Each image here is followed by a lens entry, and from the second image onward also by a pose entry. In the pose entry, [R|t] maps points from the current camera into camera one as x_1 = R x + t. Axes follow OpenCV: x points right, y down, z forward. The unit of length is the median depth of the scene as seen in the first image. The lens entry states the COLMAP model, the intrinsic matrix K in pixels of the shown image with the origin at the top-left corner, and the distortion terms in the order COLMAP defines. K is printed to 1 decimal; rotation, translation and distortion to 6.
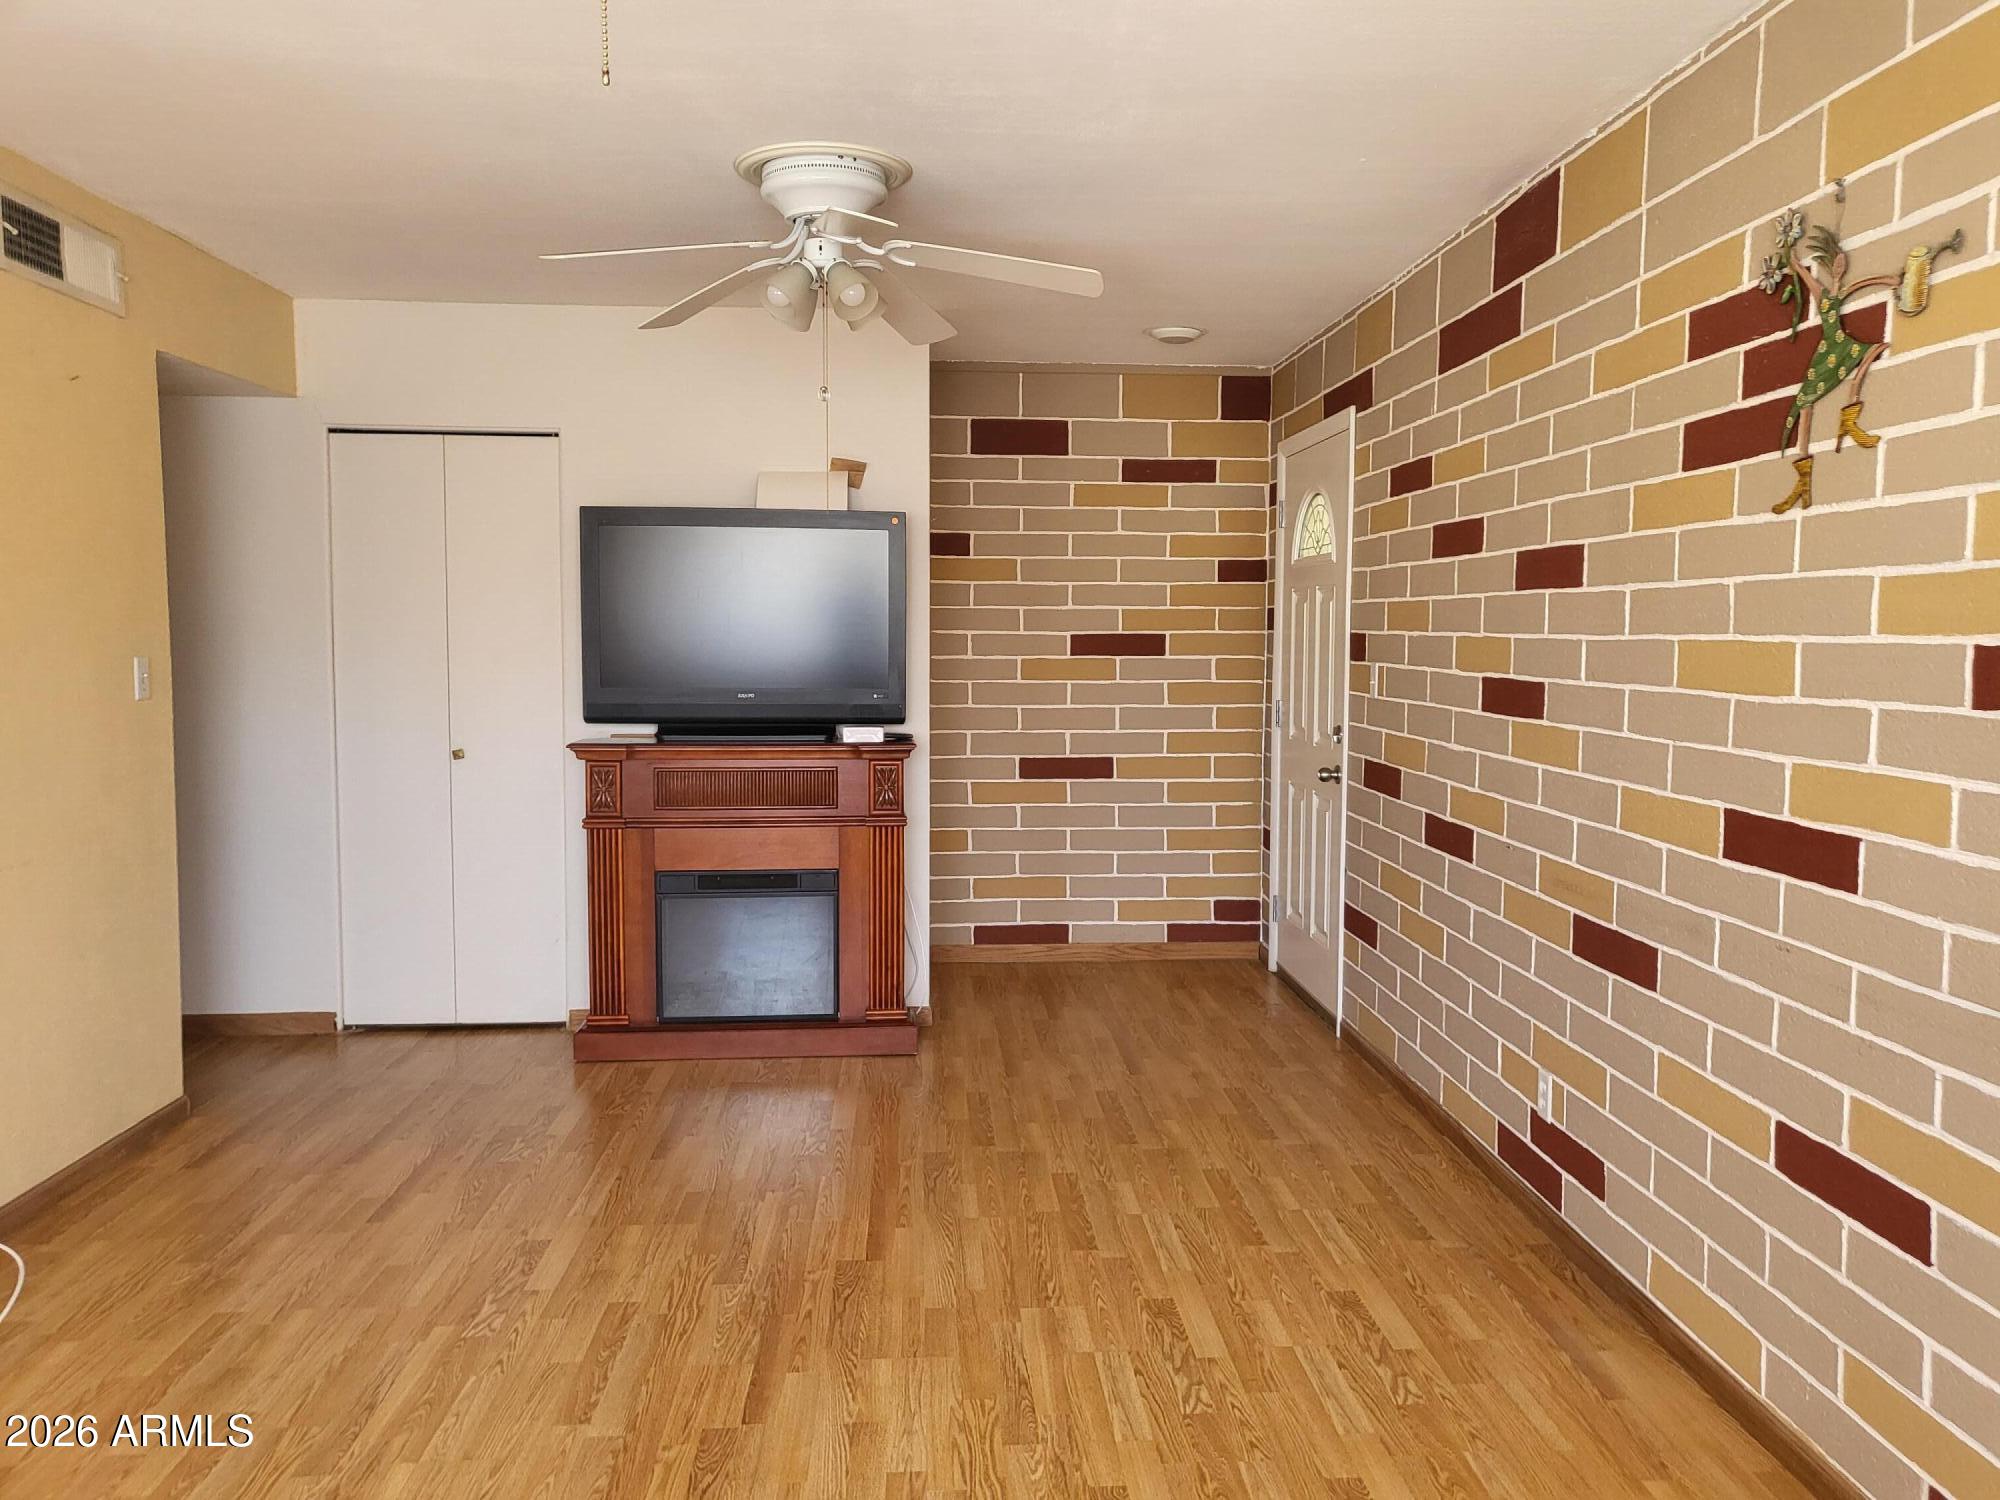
lens RADIAL K [[1549.4, 0, 1006.5], [0, 1549.4, 743.4], [0, 0, 1]] dist [-0.009105, 0.068862]
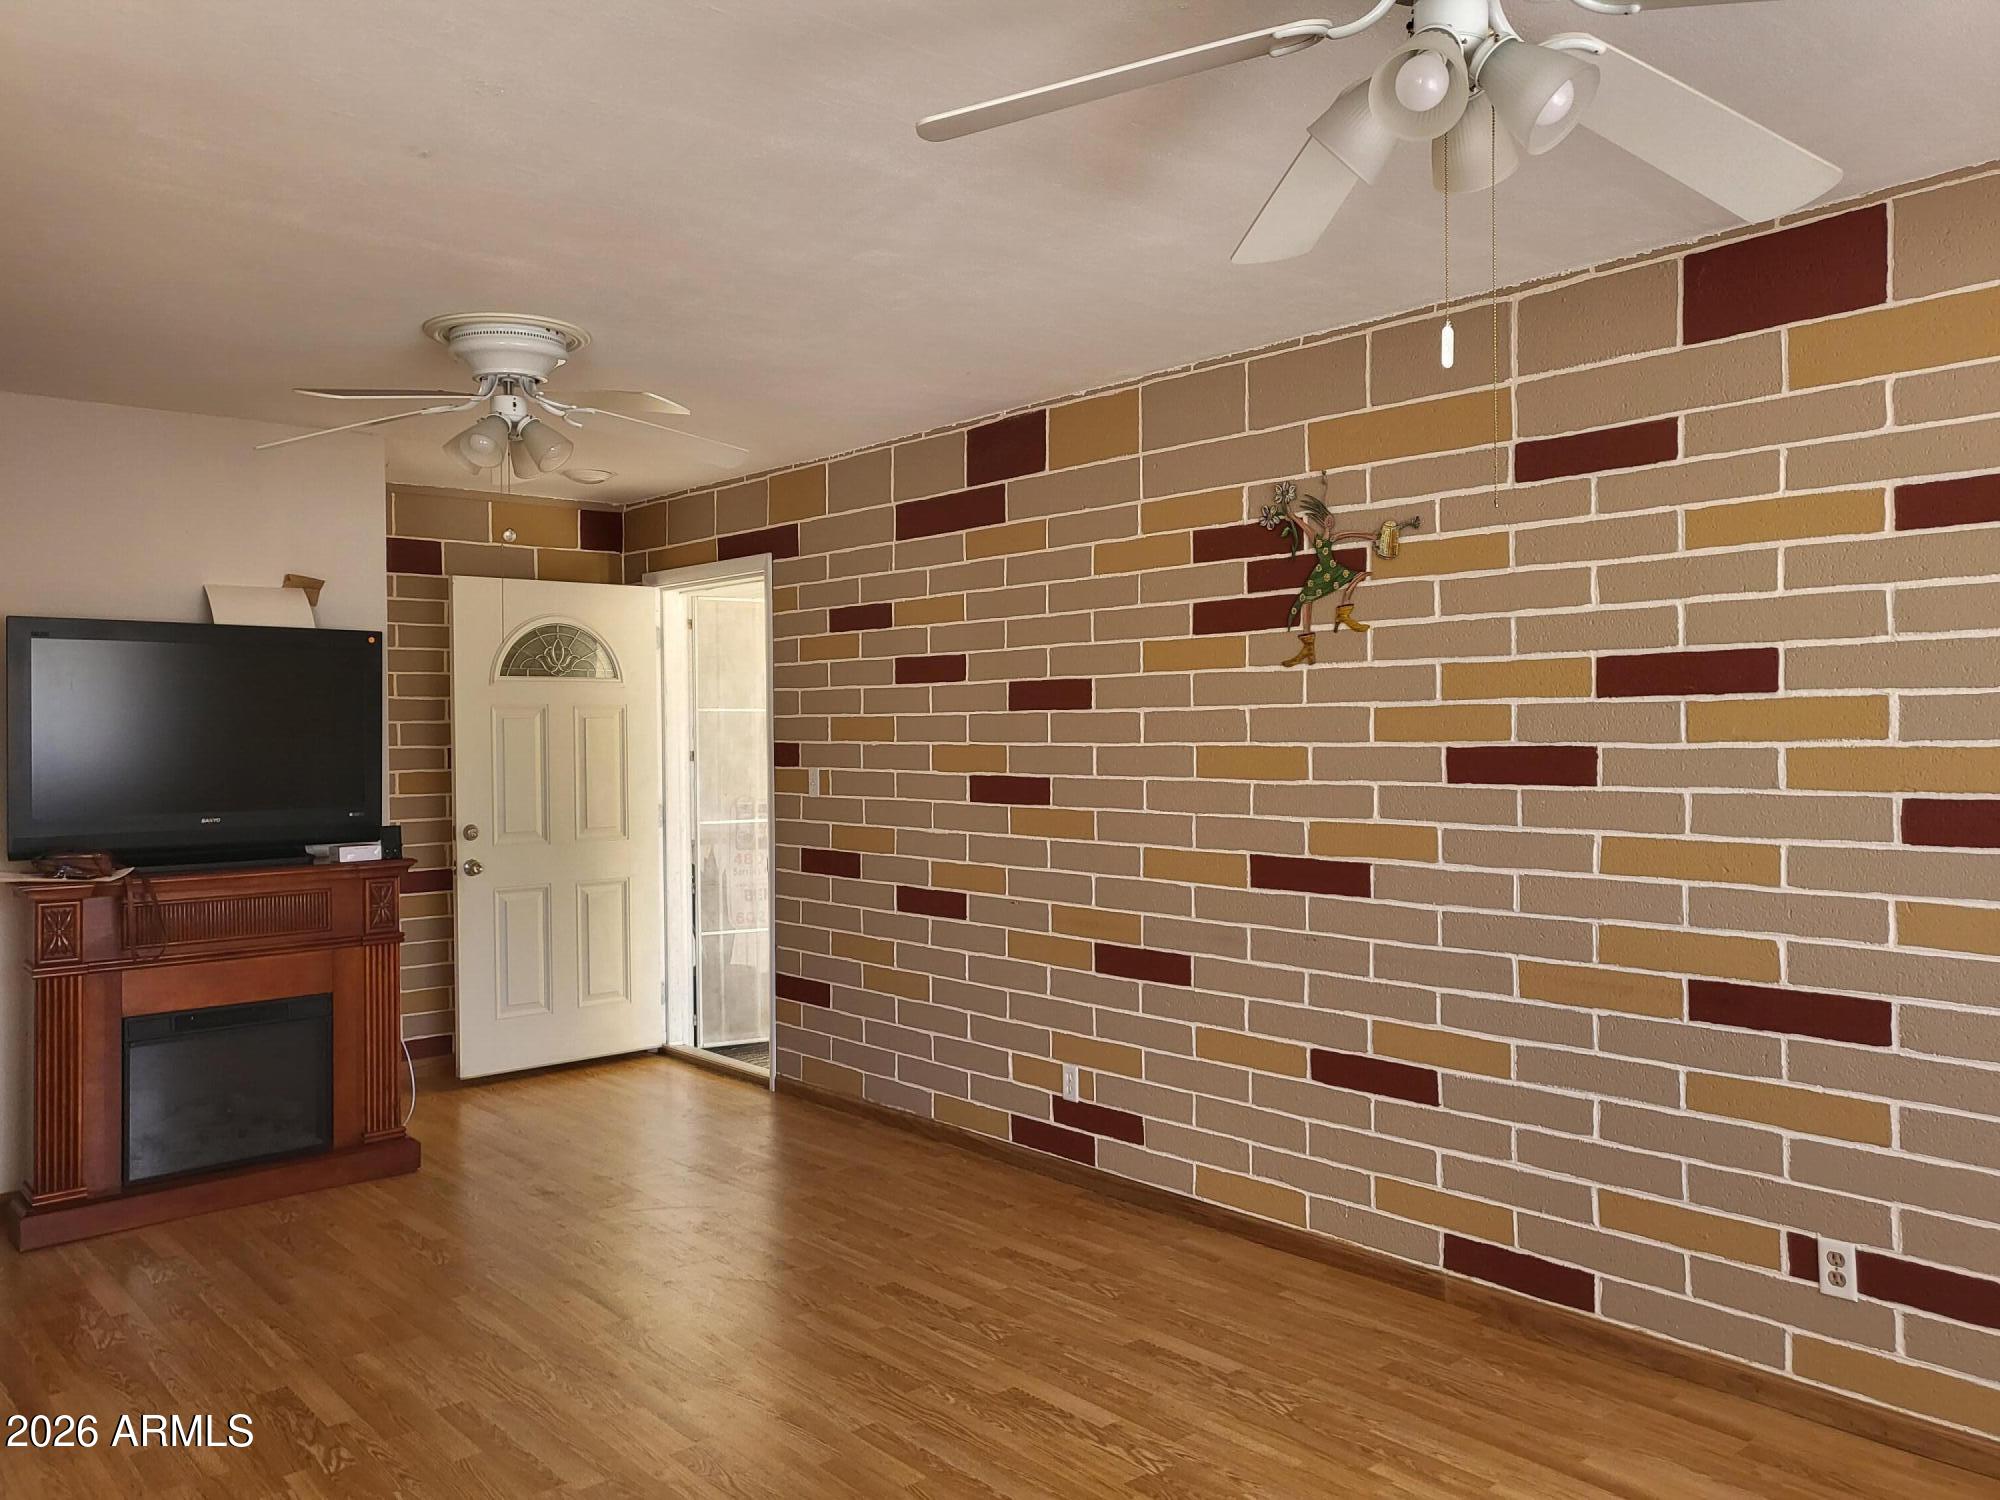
lens RADIAL K [[1549.4, 0, 1006.4], [0, 1549.4, 739.1], [0, 0, 1]] dist [-0.009105, 0.068862]
pose [[0.802244, -0.015766, 0.596787, -0.677276], [0.057187, 0.997084, -0.050534, -0.009298], [-0.594250, 0.074669, 0.800806, -0.097654]]
